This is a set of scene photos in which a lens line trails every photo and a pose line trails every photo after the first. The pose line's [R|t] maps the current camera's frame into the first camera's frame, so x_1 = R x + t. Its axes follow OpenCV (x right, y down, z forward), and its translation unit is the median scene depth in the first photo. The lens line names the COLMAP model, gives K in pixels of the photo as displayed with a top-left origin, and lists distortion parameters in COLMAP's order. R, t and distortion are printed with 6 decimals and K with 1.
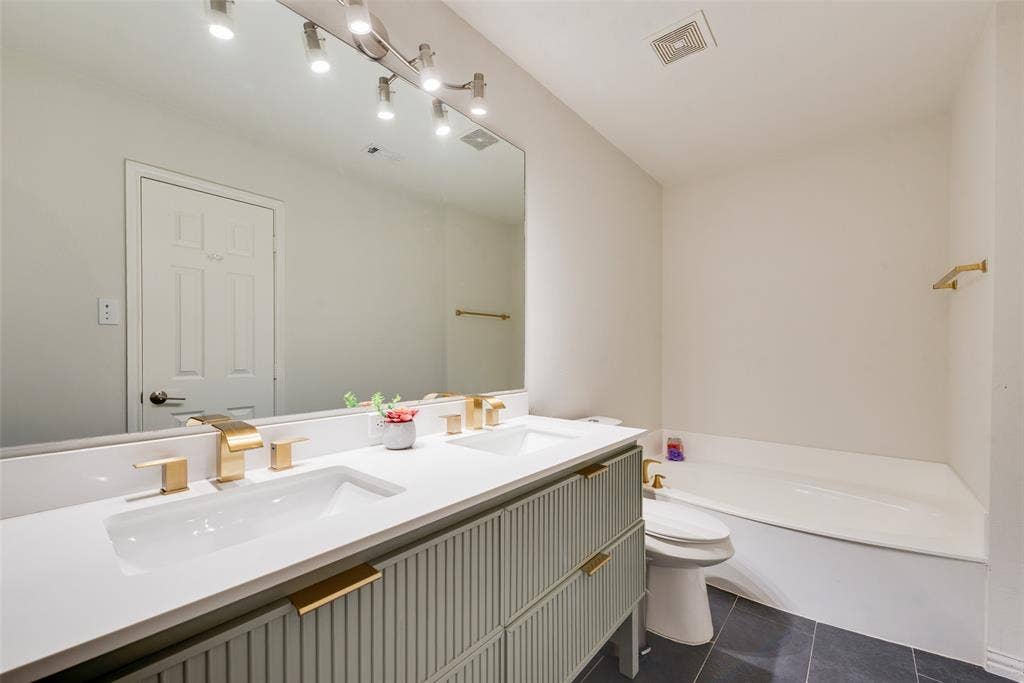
lens RADIAL K [[404.8, 0, 508.3], [0, 404.8, 348.6], [0, 0, 1]] dist [0.009978, -0.000694]
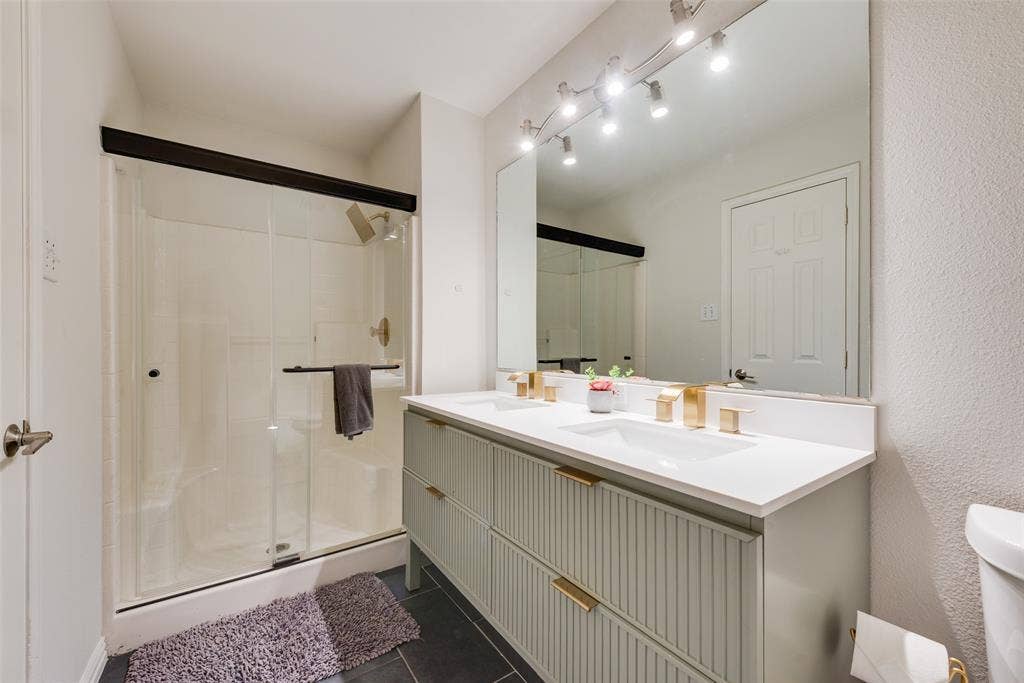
lens RADIAL K [[404.8, 0, 508.4], [0, 404.8, 345.1], [0, 0, 1]] dist [0.009978, -0.000694]
pose [[-0.254214, -0.002240, -0.967145, 0.821034], [0.004949, 0.999981, -0.003617, 0.041711], [0.967135, -0.005706, -0.254199, 0.878388]]
